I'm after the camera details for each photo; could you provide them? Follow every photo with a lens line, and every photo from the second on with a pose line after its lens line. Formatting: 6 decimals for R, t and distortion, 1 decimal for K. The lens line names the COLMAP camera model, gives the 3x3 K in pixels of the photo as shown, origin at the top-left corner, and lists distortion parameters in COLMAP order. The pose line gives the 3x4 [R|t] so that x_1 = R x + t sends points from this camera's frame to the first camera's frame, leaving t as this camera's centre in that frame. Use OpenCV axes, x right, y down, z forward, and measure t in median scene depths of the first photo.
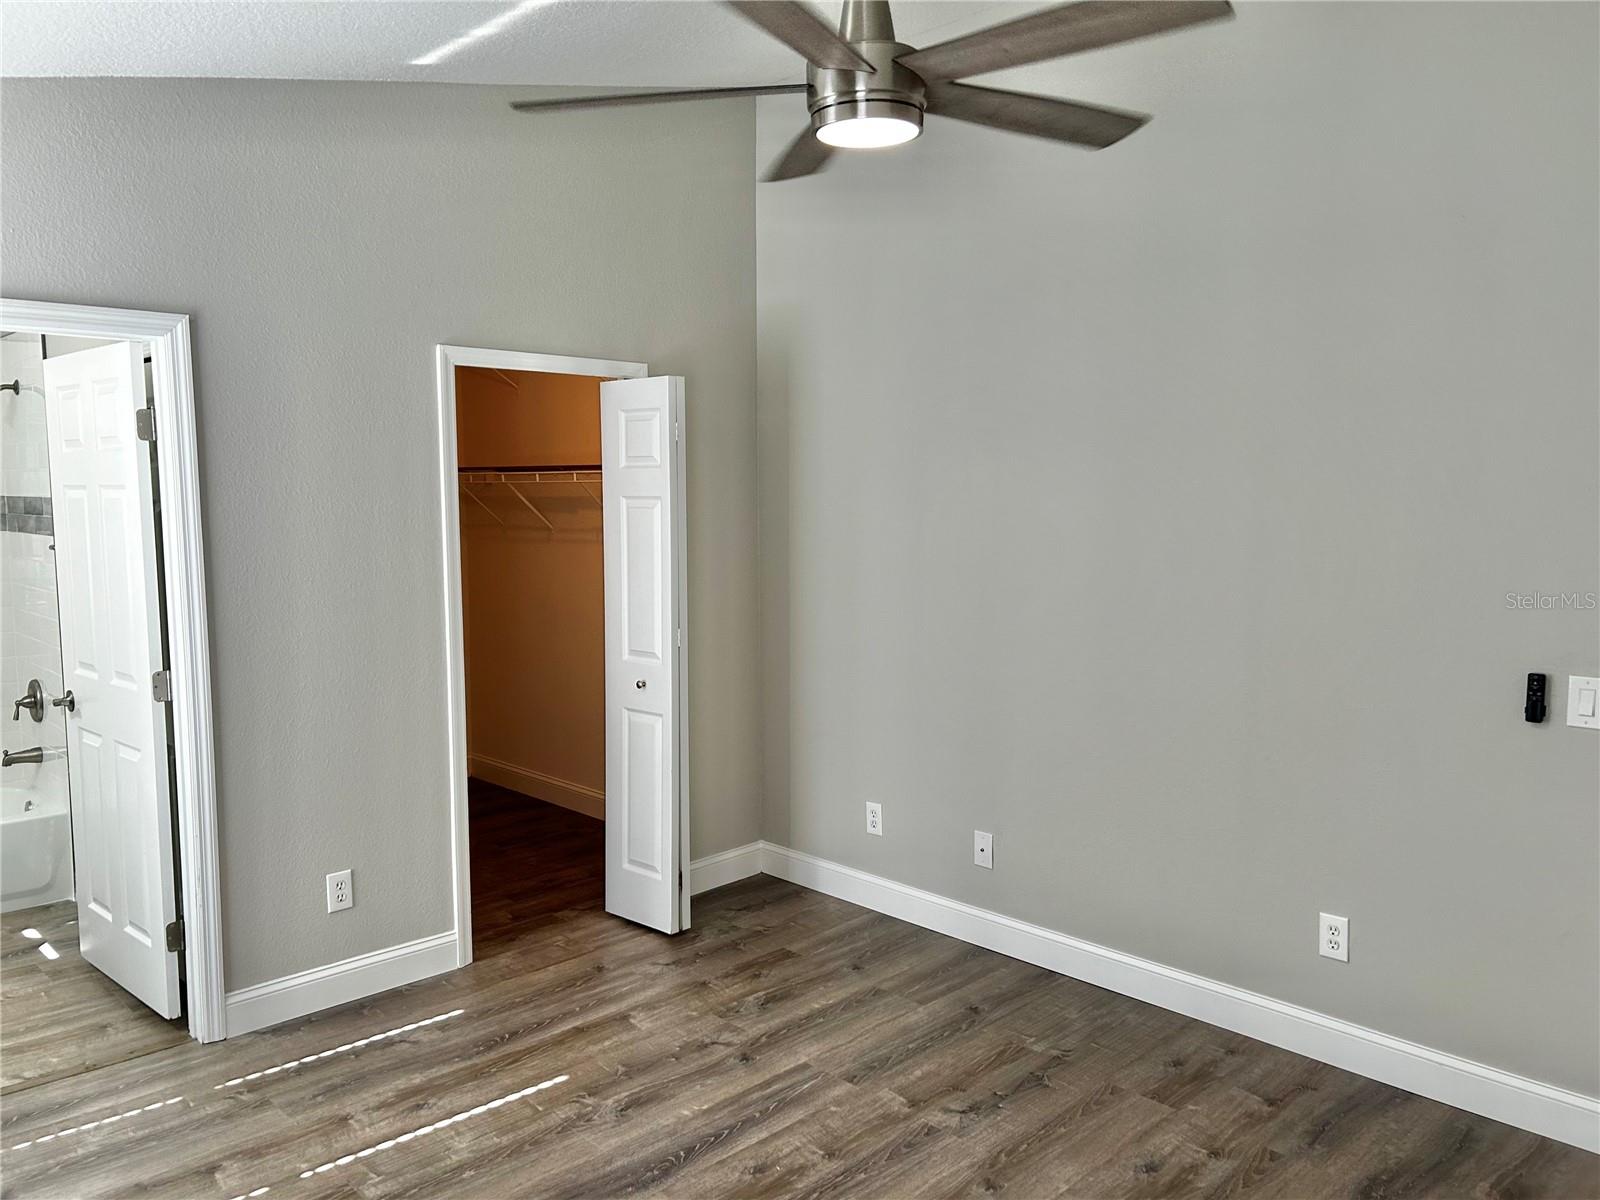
lens RADIAL K [[1224.9, 0, 800.0], [0, 1224.9, 600.0], [0, 0, 1]] dist [0.009547, -0.031004]
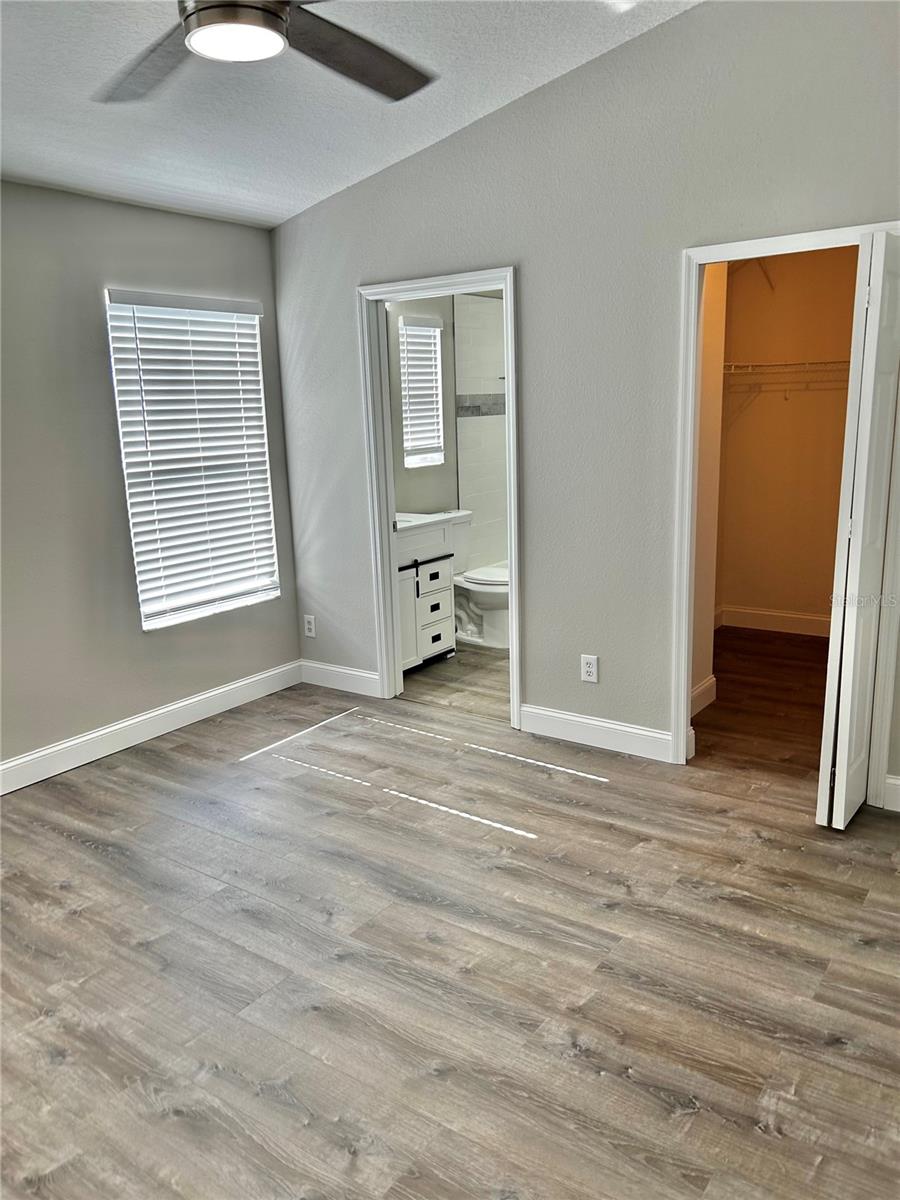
lens RADIAL K [[918.7, 0, 450.0], [0, 918.7, 600.0], [0, 0, 1]] dist [0.009547, -0.031004]
pose [[0.180544, 0.212889, -0.960251, 0.652058], [-0.072736, 0.976511, 0.202818, -0.047305], [0.980874, 0.033227, 0.191788, 0.686949]]
